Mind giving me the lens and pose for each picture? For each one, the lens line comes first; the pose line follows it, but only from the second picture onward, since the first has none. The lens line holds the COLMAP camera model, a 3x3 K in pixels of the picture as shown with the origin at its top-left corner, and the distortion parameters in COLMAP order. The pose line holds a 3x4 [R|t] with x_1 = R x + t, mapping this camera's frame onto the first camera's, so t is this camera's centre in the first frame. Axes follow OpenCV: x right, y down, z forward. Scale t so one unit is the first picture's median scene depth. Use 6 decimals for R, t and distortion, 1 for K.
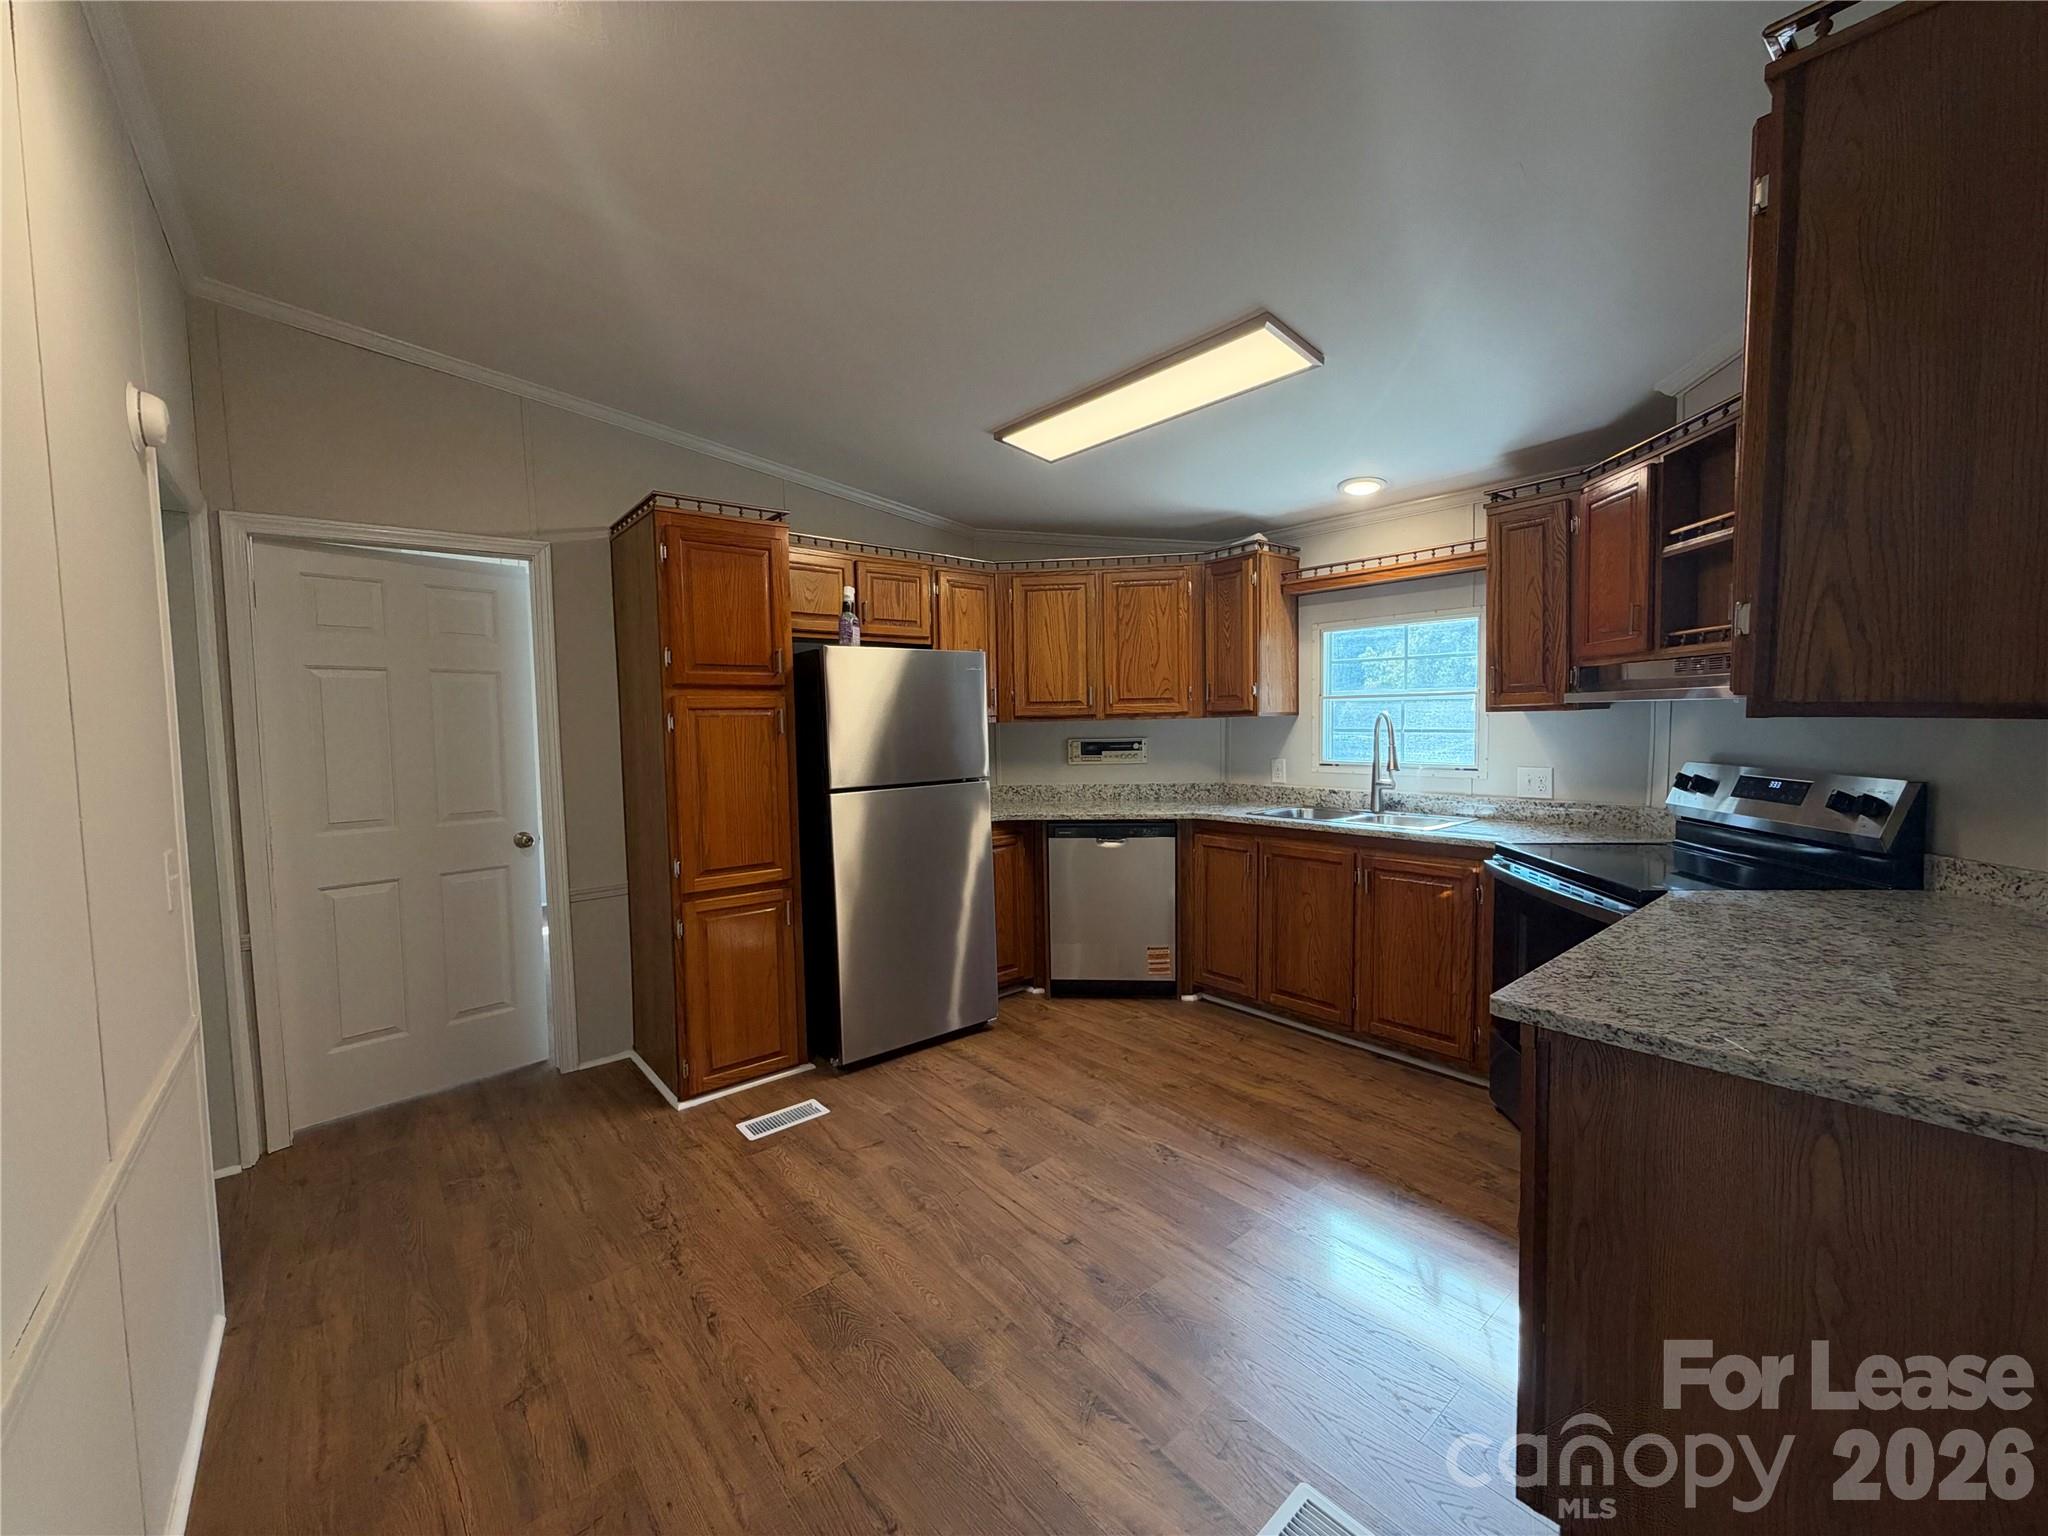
lens RADIAL K [[817.2, 0, 1016.9], [0, 817.2, 767.5], [0, 0, 1]] dist [-0.002016, 0.000042]
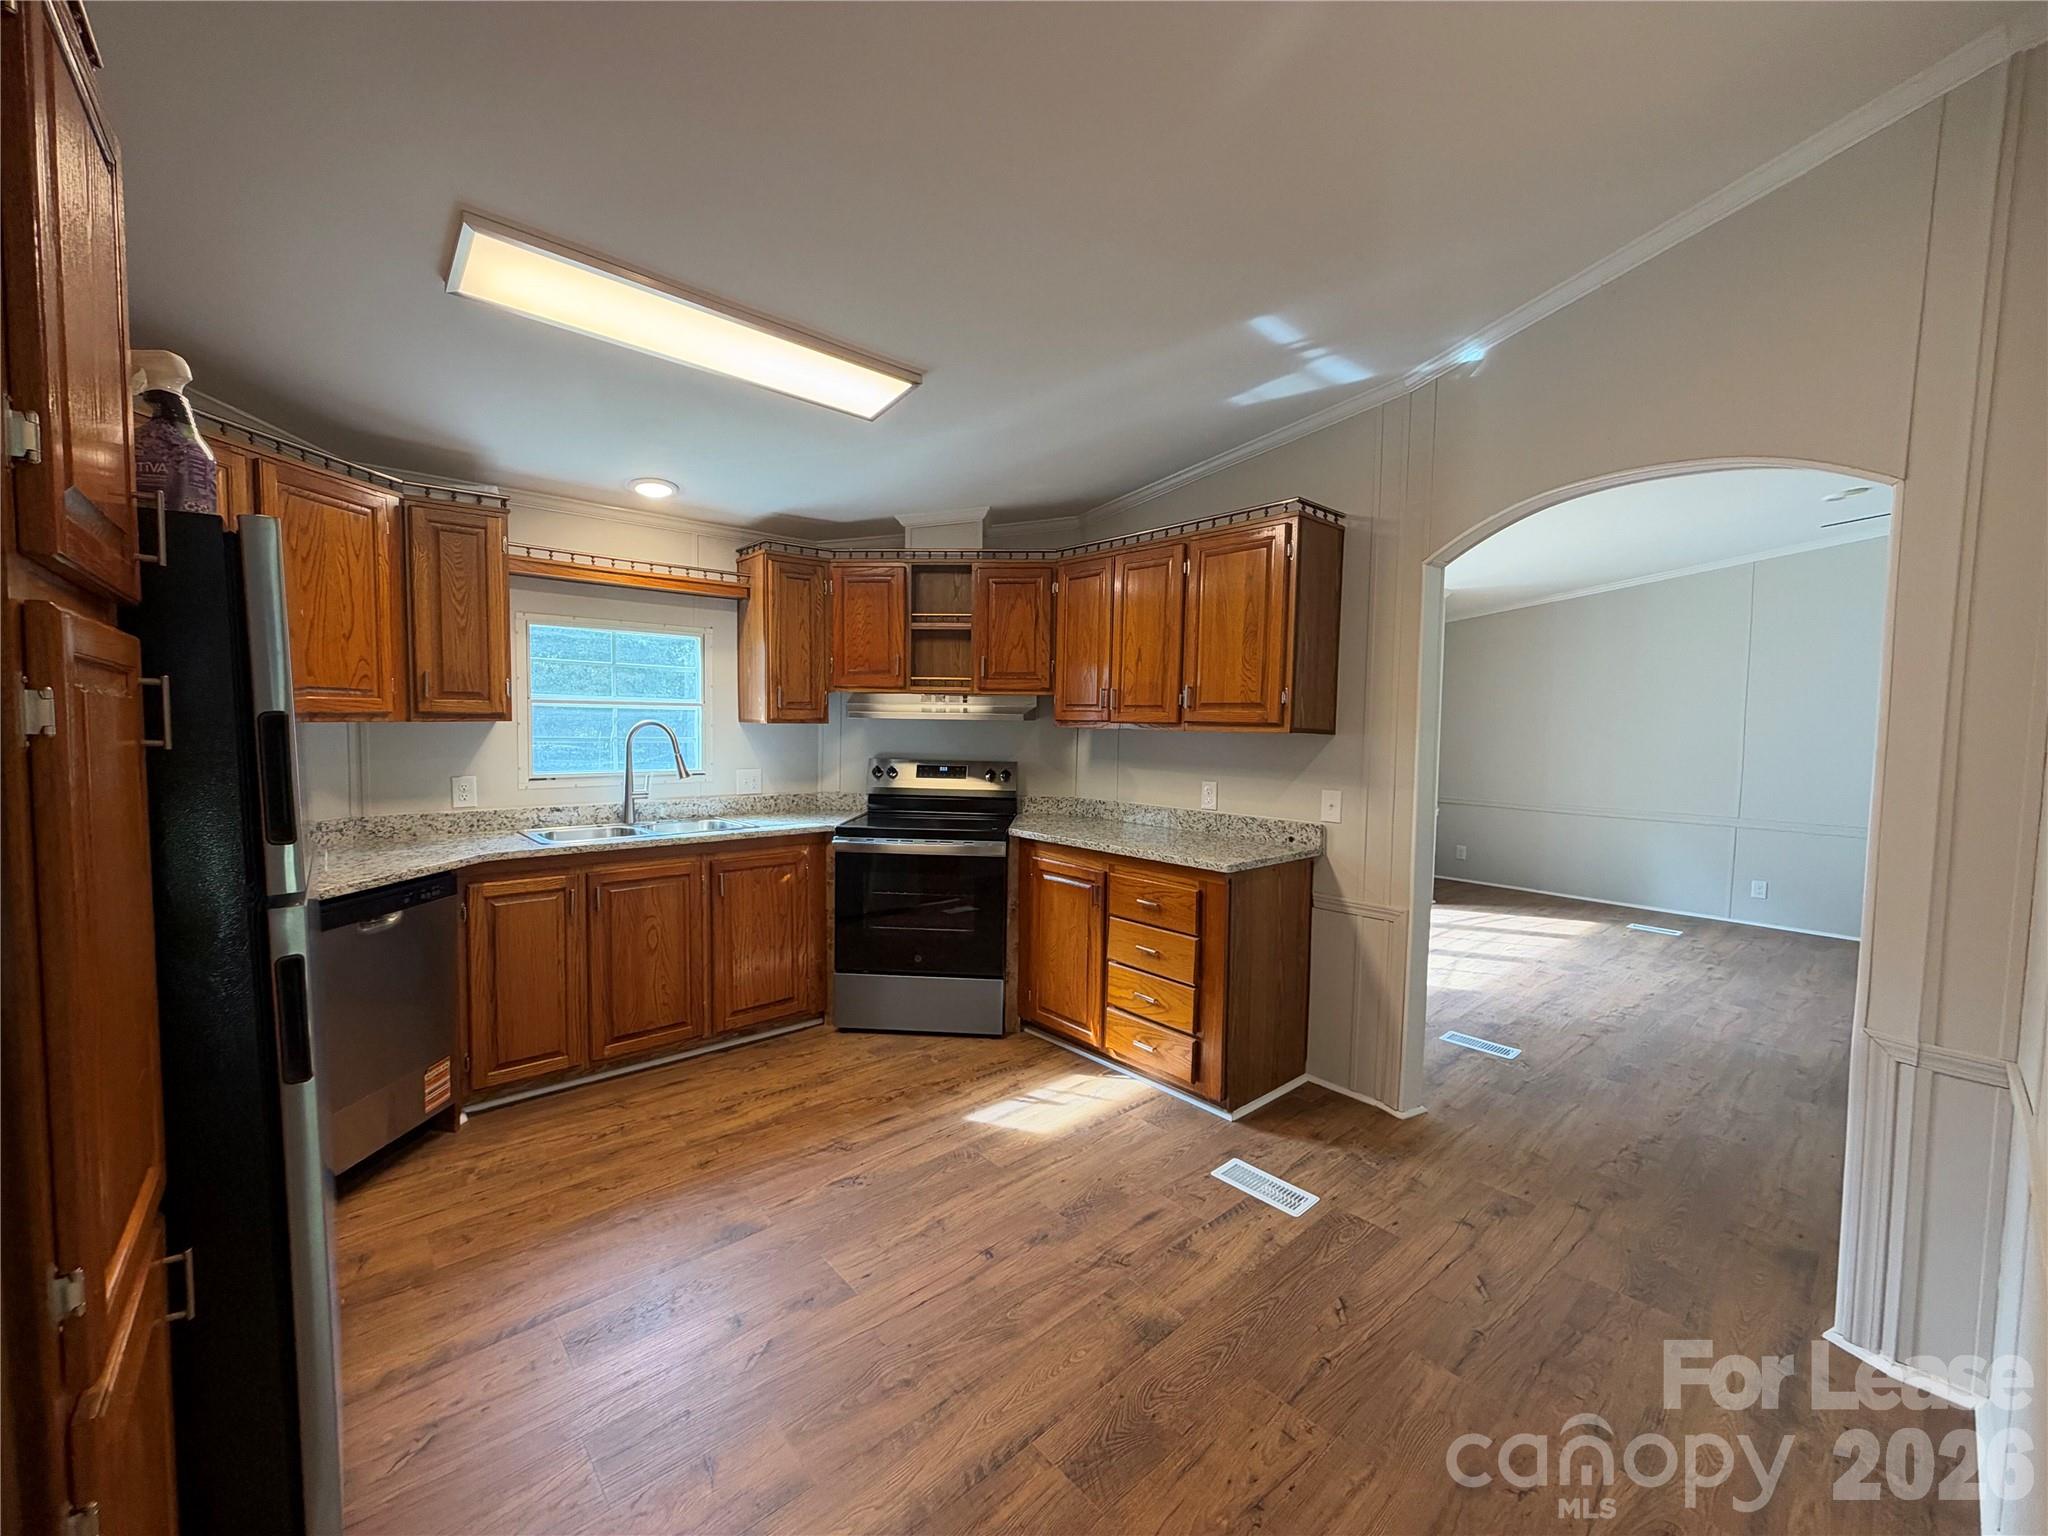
lens RADIAL K [[817.2, 0, 1016.9], [0, 817.2, 767.5], [0, 0, 1]] dist [-0.002016, 0.000042]
pose [[-0.033415, -0.035932, 0.998795, -0.608272], [0.047125, 0.998185, 0.037486, -0.030111], [-0.998330, 0.048320, -0.031662, 0.650284]]
